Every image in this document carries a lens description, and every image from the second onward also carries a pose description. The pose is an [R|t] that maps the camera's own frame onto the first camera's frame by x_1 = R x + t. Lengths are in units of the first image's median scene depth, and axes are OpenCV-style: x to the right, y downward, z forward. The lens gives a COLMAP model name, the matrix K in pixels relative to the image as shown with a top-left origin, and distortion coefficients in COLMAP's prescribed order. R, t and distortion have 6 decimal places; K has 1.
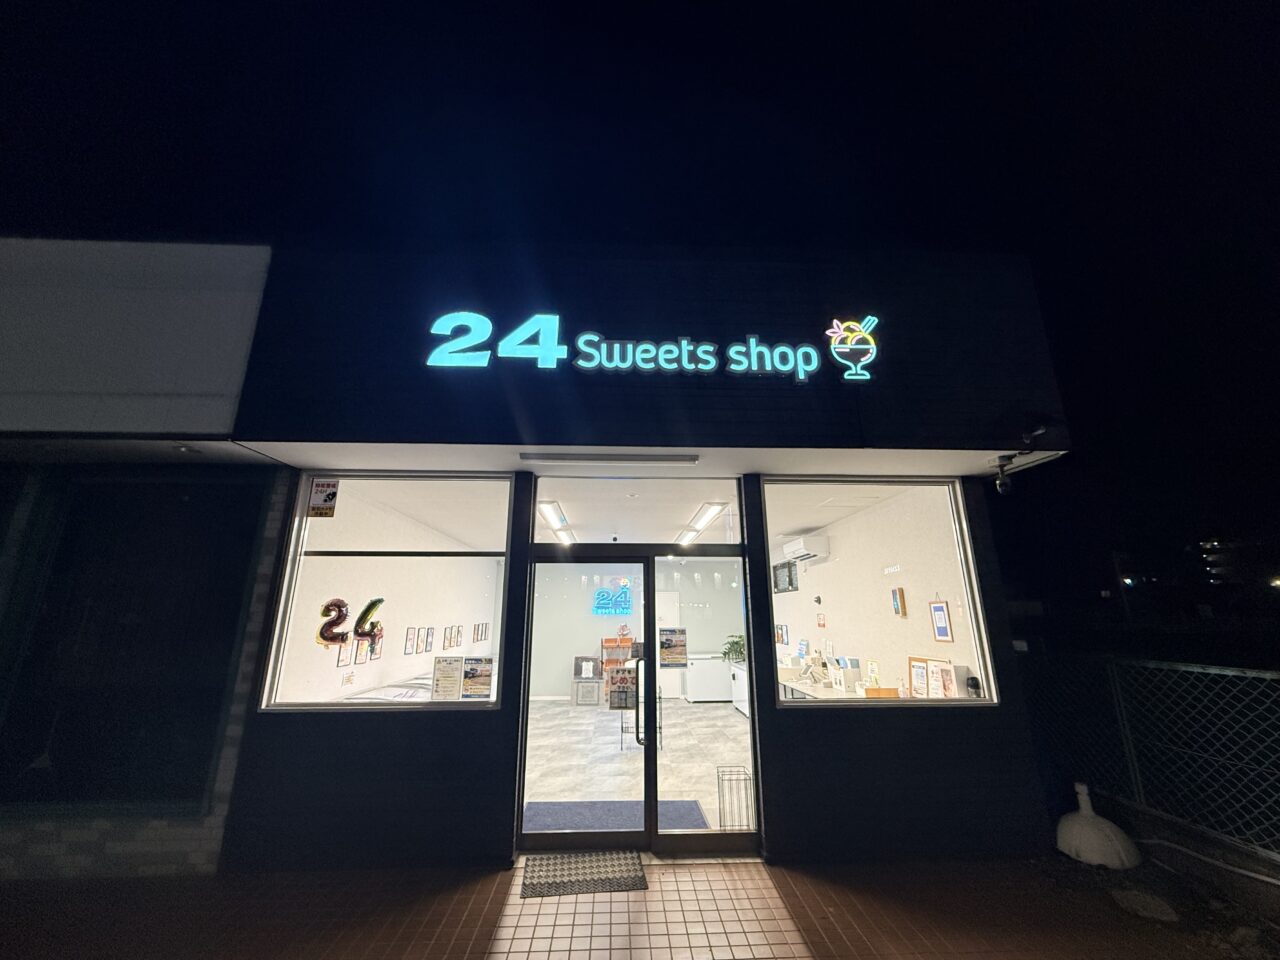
lens RADIAL K [[517.3, 0, 633.3], [0, 517.3, 475.5], [0, 0, 1]] dist [0.001500, -0.000043]
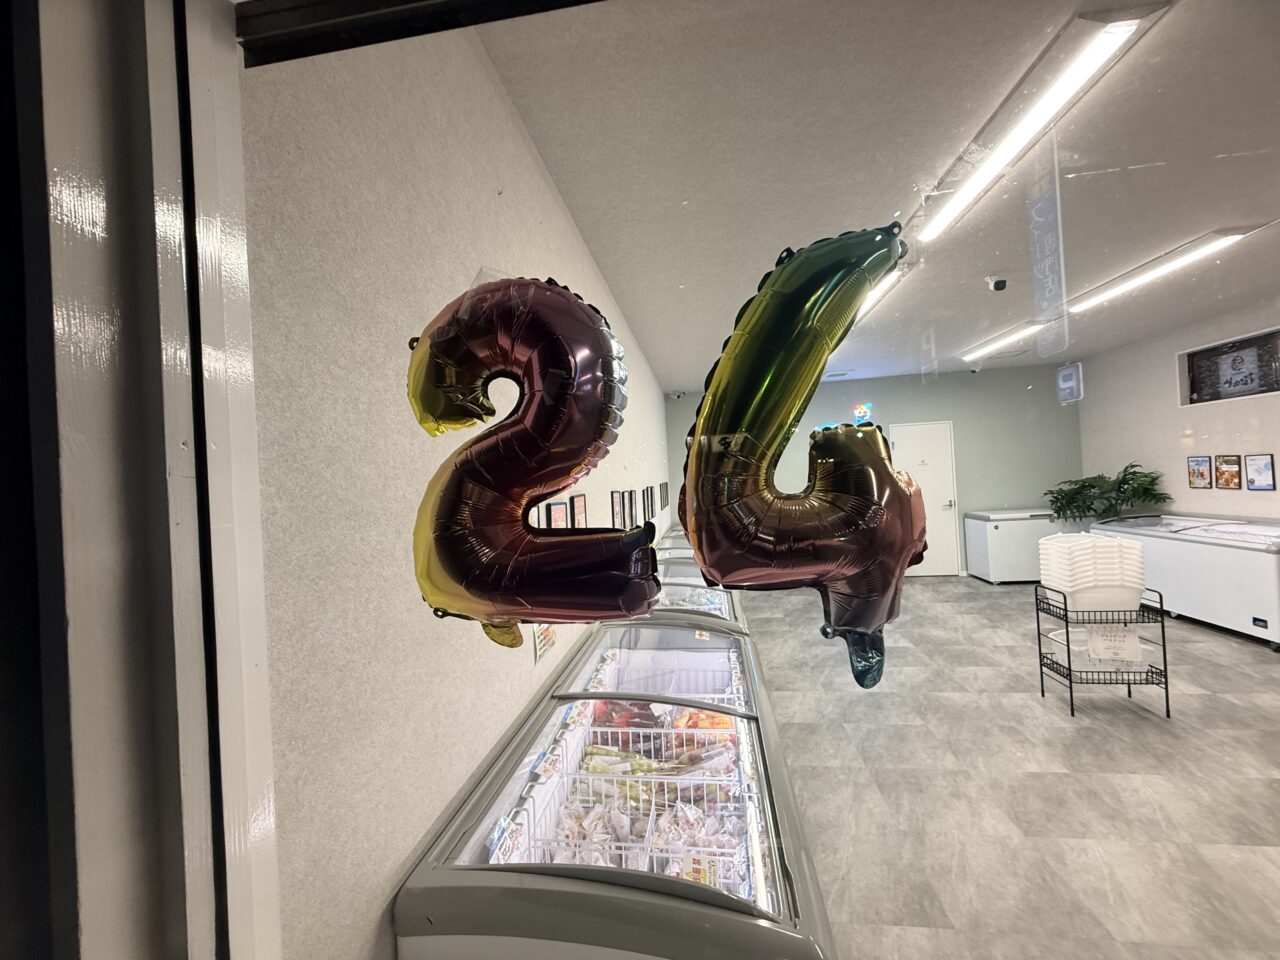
lens RADIAL K [[517.3, 0, 633.3], [0, 517.3, 475.5], [0, 0, 1]] dist [0.001500, -0.000043]
pose [[0.981497, -0.051427, -0.184444, -0.234630], [0.097748, 0.962860, 0.251687, 0.115139], [0.164650, -0.265059, 0.950071, 0.392042]]
